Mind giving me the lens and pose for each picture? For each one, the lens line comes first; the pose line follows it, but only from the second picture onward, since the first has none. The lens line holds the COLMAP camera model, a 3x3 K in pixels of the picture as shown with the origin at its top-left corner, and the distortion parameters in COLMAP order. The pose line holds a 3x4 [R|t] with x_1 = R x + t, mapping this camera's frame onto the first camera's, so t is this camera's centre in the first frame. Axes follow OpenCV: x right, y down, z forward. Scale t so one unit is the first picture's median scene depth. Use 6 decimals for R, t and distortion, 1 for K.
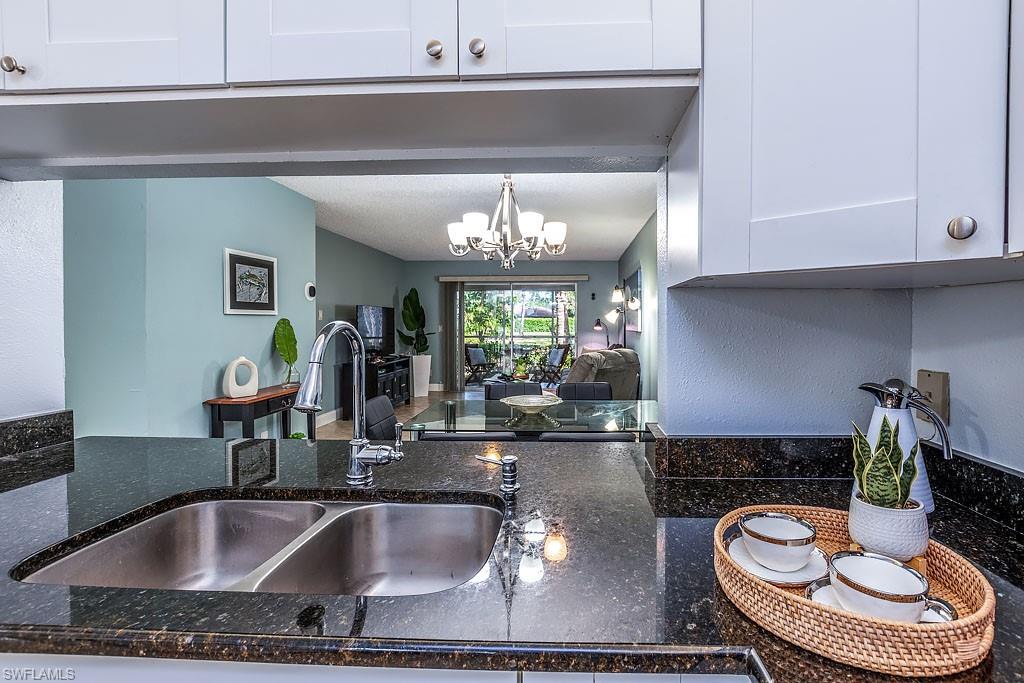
lens RADIAL K [[465.3, 0, 558.9], [0, 465.3, 335.2], [0, 0, 1]] dist [-0.006374, 0.001178]
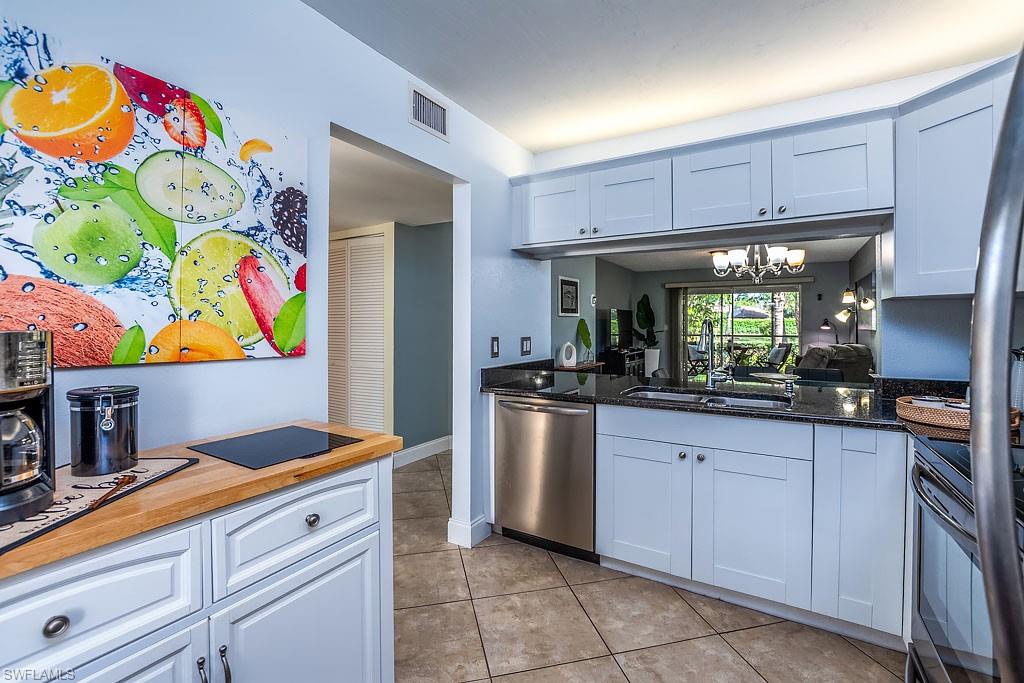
lens RADIAL K [[465.3, 0, 519.8], [0, 465.3, 323.3], [0, 0, 1]] dist [-0.006374, 0.001178]
pose [[0.882170, 0.001020, -0.470931, -0.045377], [-0.014271, 0.999596, -0.024567, 0.015321], [0.470716, 0.028393, 0.881828, -0.347689]]
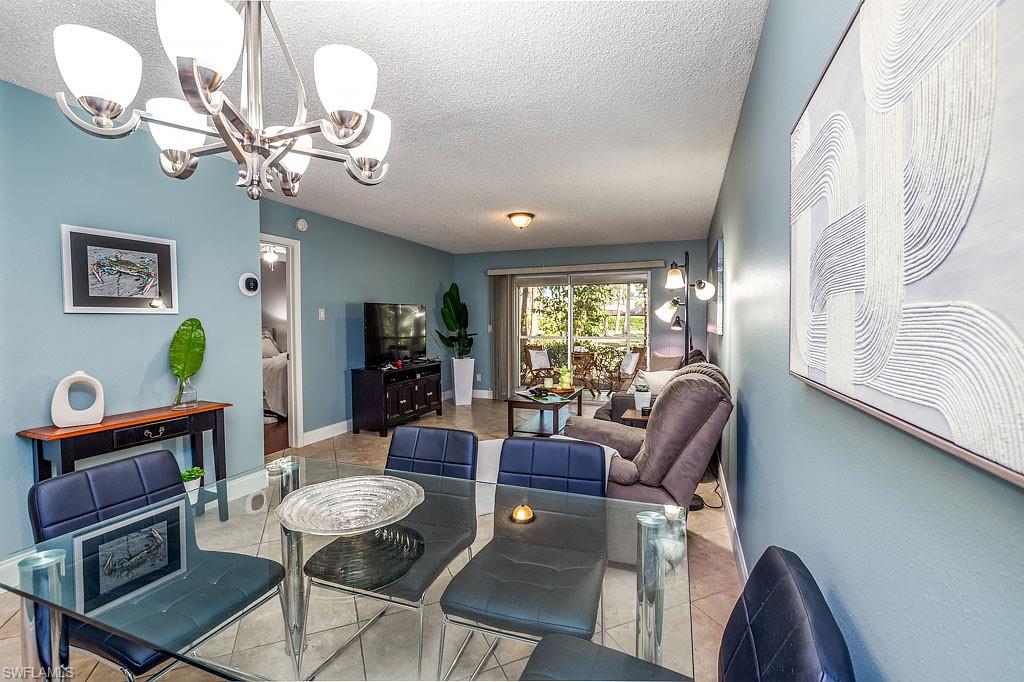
lens RADIAL K [[465.3, 0, 502.6], [0, 465.3, 339.0], [0, 0, 1]] dist [-0.006374, 0.001178]
pose [[0.940051, 0.009685, -0.340897, 0.133637], [-0.005427, 0.999895, 0.013441, -0.012078], [0.340991, -0.010785, 0.940005, 0.364408]]
